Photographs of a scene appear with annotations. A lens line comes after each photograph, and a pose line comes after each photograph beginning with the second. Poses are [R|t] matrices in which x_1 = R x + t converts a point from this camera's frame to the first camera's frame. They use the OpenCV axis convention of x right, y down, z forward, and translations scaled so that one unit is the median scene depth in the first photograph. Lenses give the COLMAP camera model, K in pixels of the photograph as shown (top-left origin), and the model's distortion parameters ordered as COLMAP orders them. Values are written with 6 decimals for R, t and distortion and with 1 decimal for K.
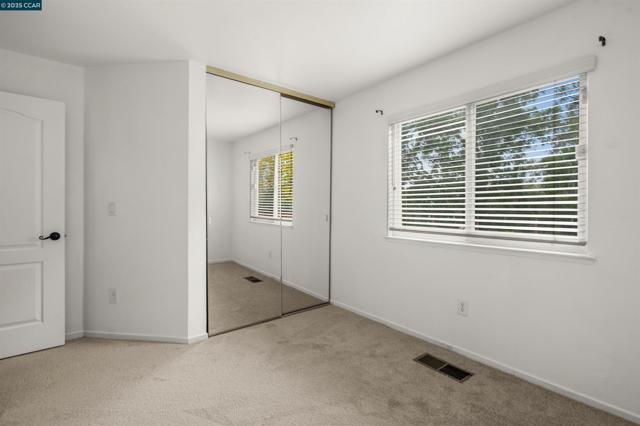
lens RADIAL K [[291.9, 0, 320.0], [0, 291.9, 213.0], [0, 0, 1]] dist [-0.008016, -0.000186]
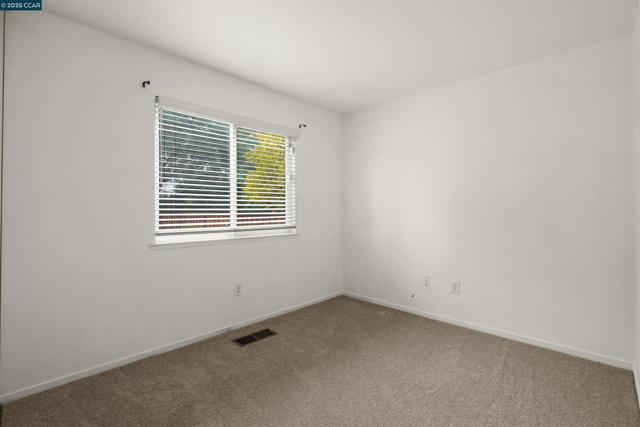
lens RADIAL K [[291.9, 0, 320.0], [0, 291.9, 213.5], [0, 0, 1]] dist [-0.008016, -0.000186]
pose [[-0.121043, -0.018776, 0.992470, -0.777222], [0.012262, 0.999717, 0.020409, -0.016796], [-0.992572, 0.014640, -0.120778, 0.812072]]
